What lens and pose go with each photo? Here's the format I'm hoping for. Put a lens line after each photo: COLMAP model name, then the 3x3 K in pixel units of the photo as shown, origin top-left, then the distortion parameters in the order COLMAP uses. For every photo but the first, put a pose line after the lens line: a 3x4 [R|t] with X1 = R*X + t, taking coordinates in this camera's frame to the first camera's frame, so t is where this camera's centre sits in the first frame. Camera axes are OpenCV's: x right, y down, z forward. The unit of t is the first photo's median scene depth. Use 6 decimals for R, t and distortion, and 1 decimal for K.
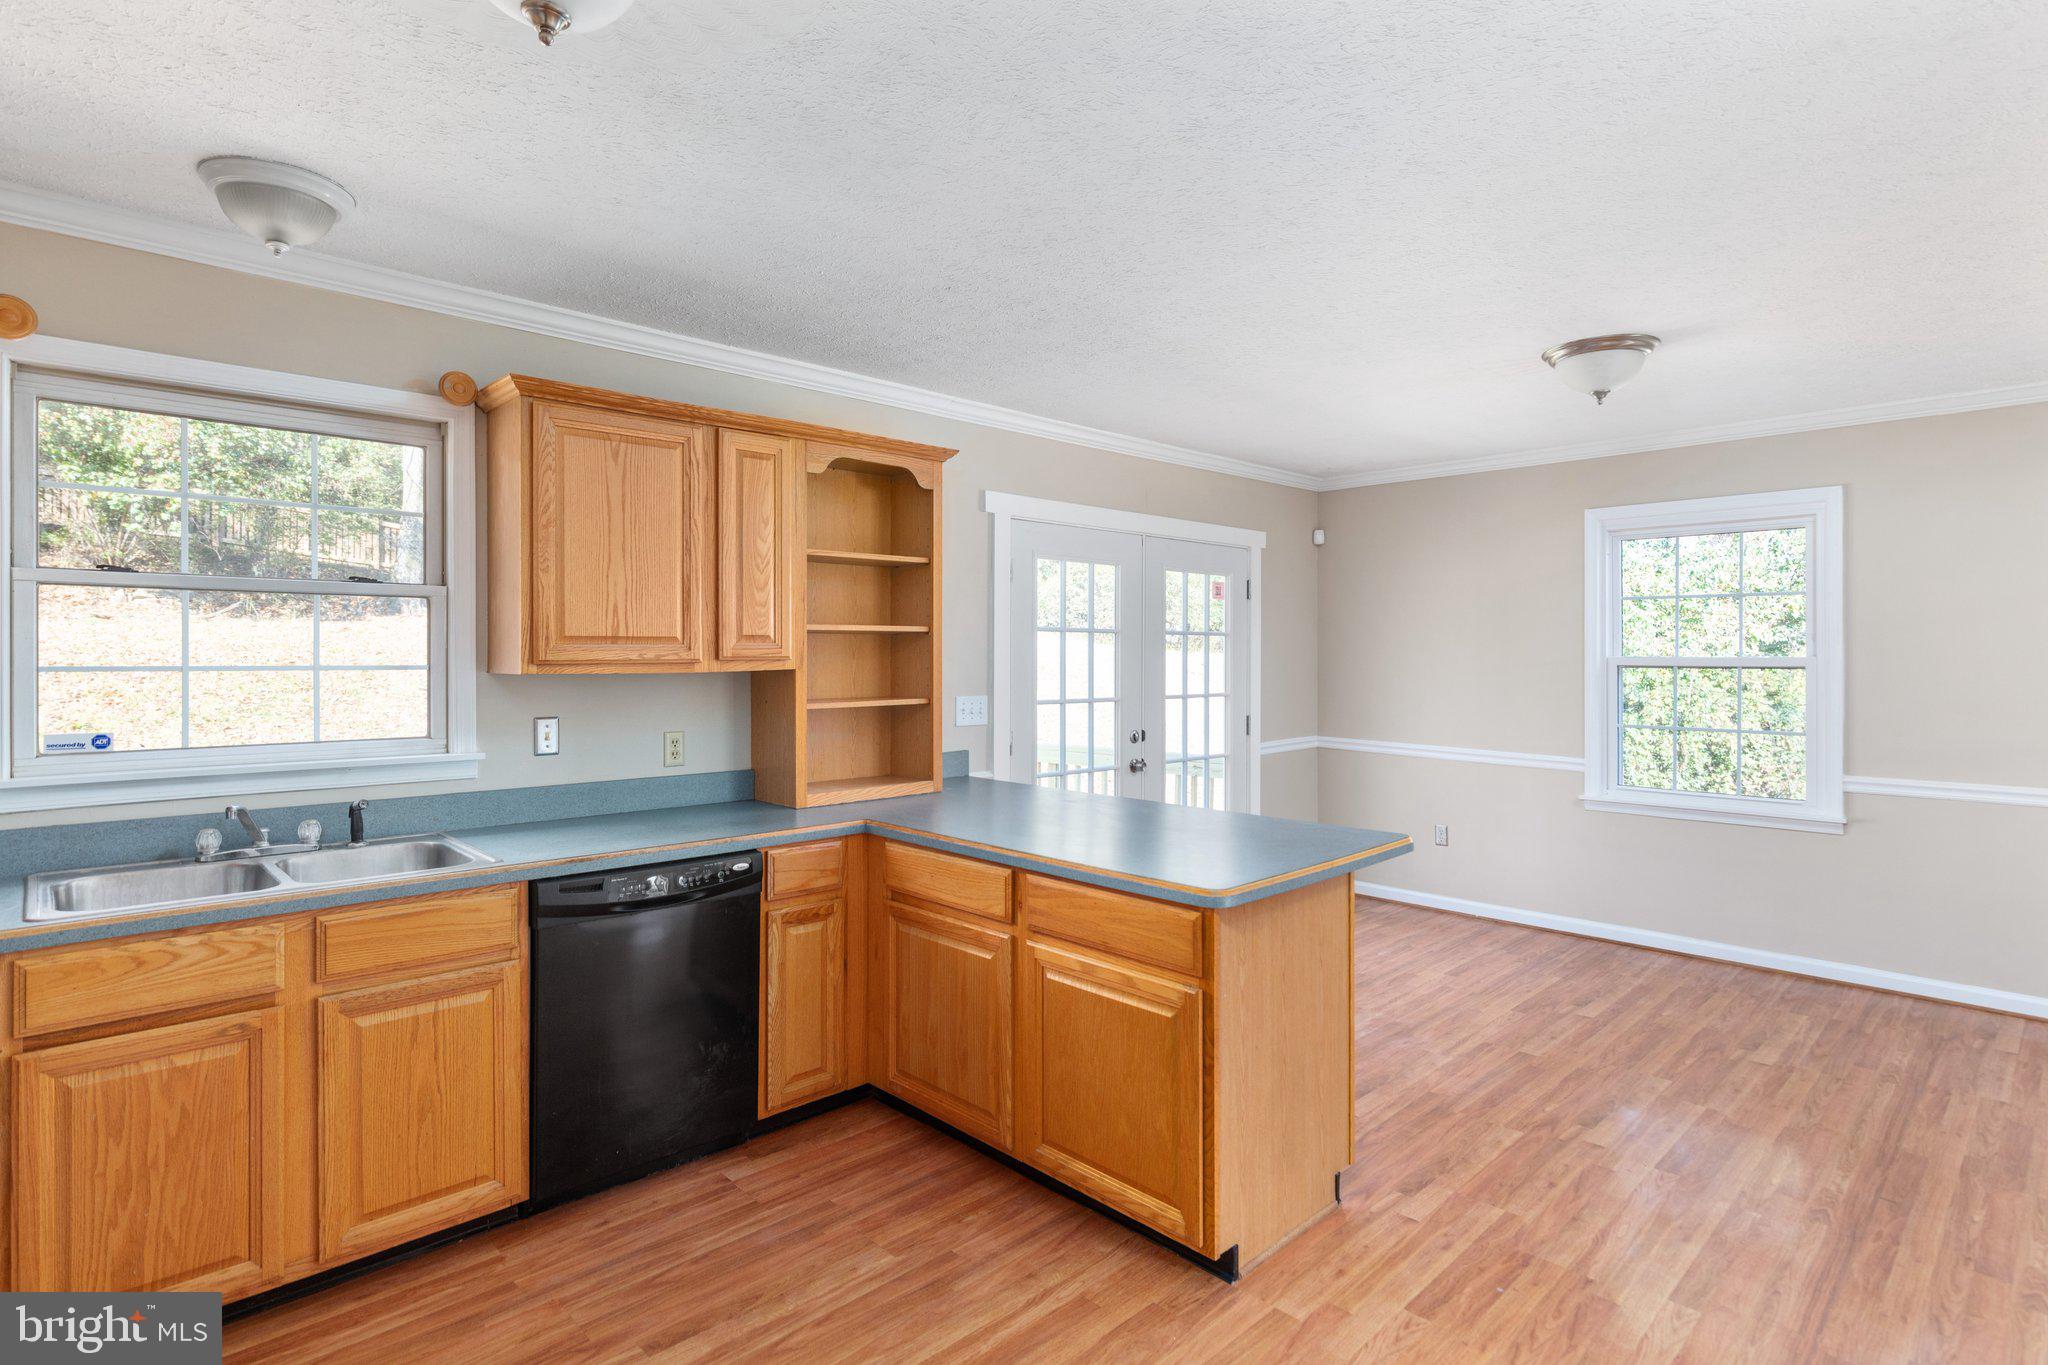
lens RADIAL K [[1125.8, 0, 1027.4], [0, 1125.8, 647.0], [0, 0, 1]] dist [0.001746, 0.000366]
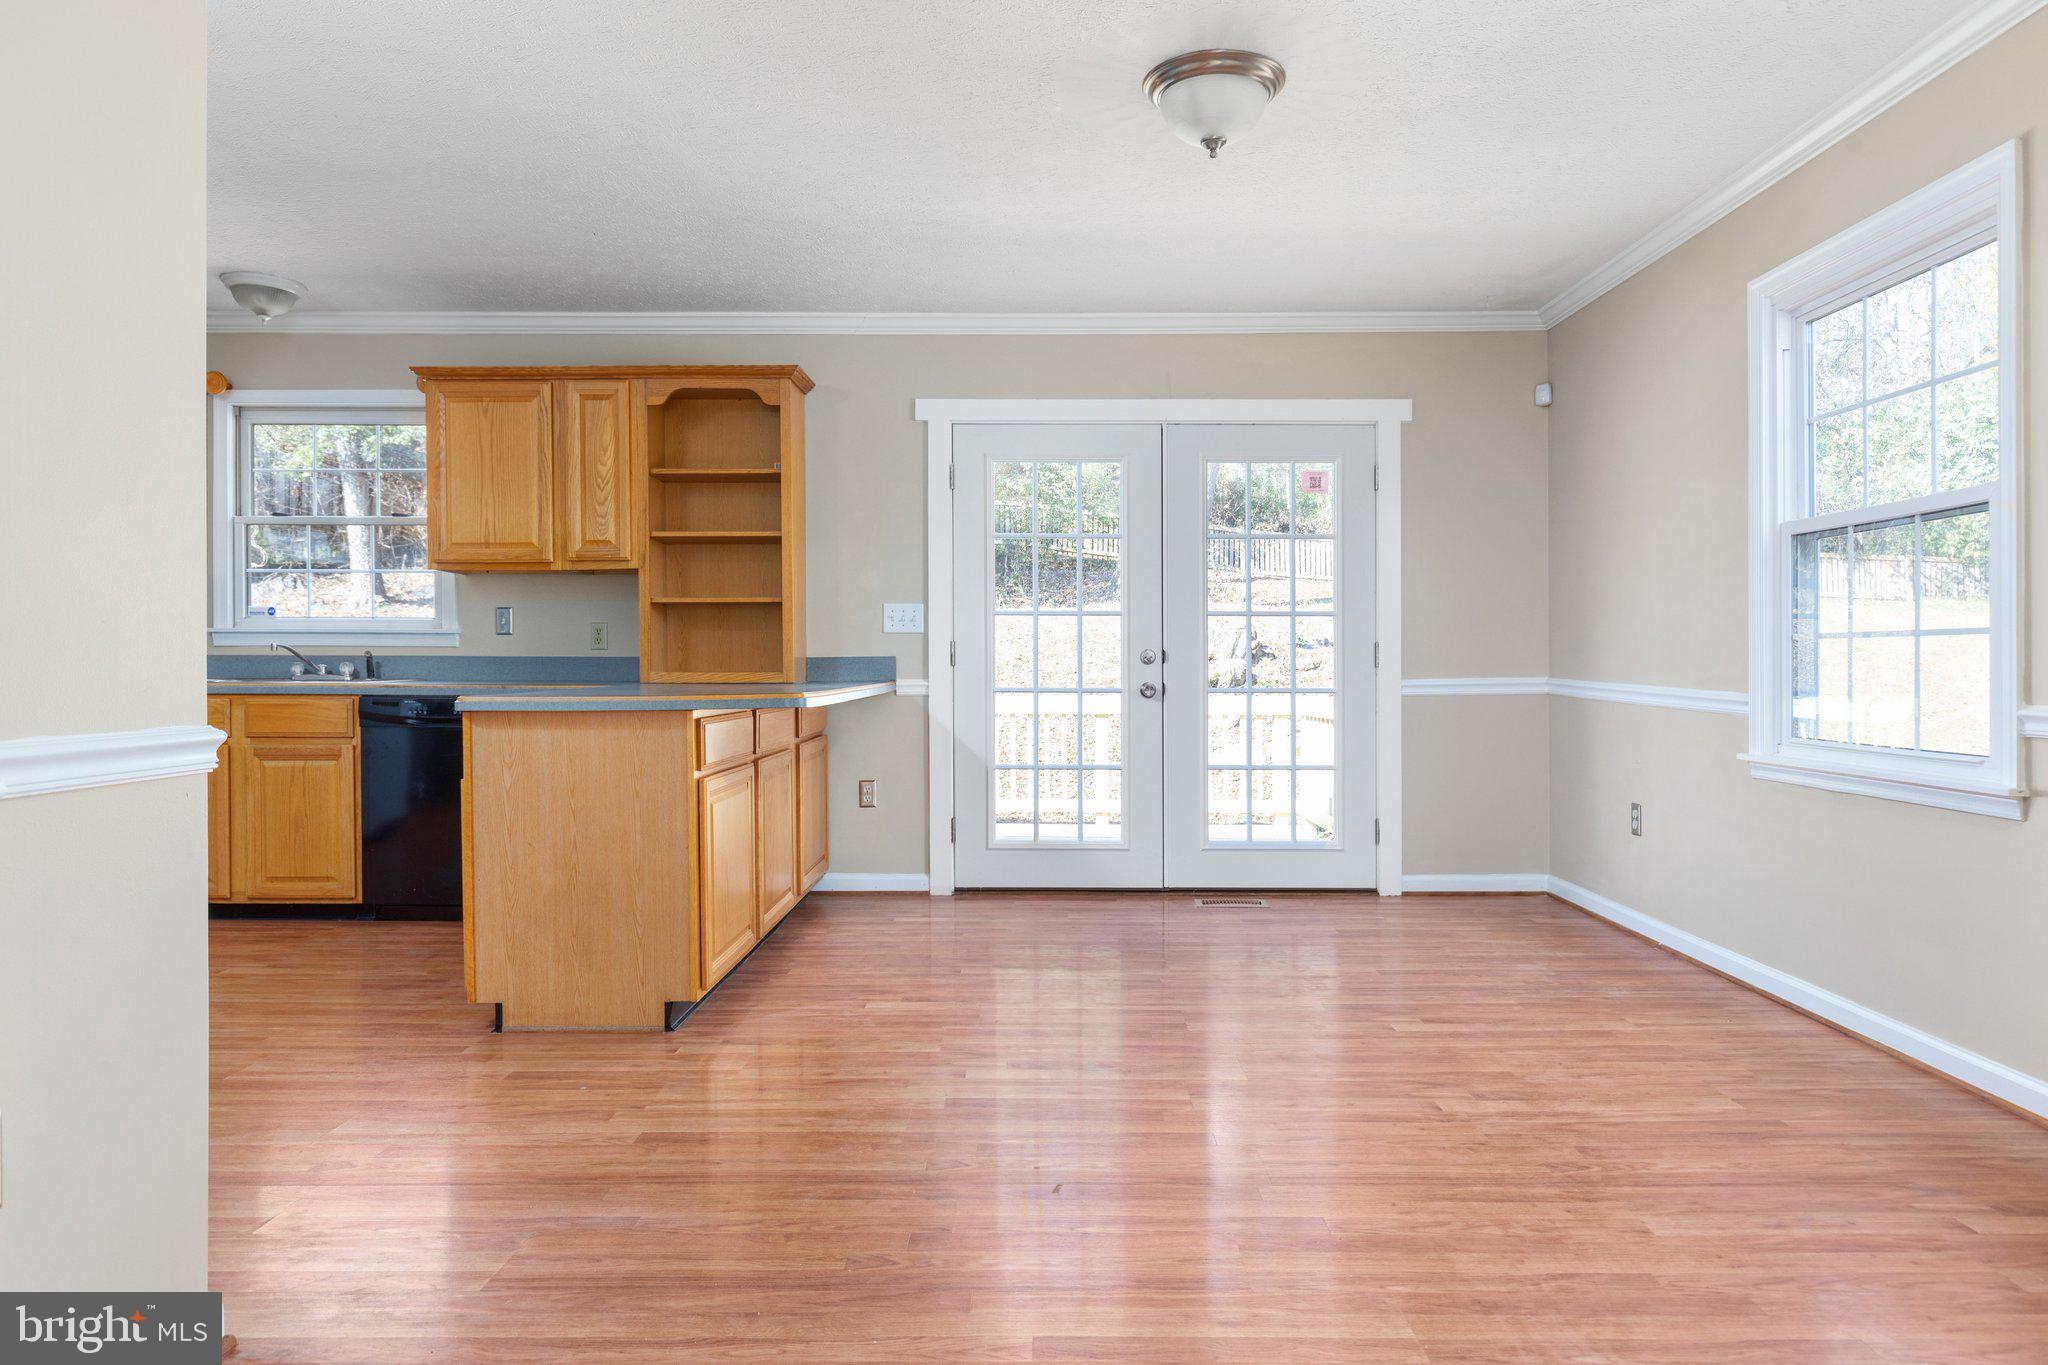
lens RADIAL K [[1345.0, 0, 1024.0], [0, 1345.0, 682.5], [0, 0, 1]] dist [0.004774, 0.000150]
pose [[0.667279, 0.006270, -0.744782, 1.141384], [-0.001423, 0.999973, 0.007143, 0.130297], [0.744807, -0.003707, 0.667270, 0.333003]]
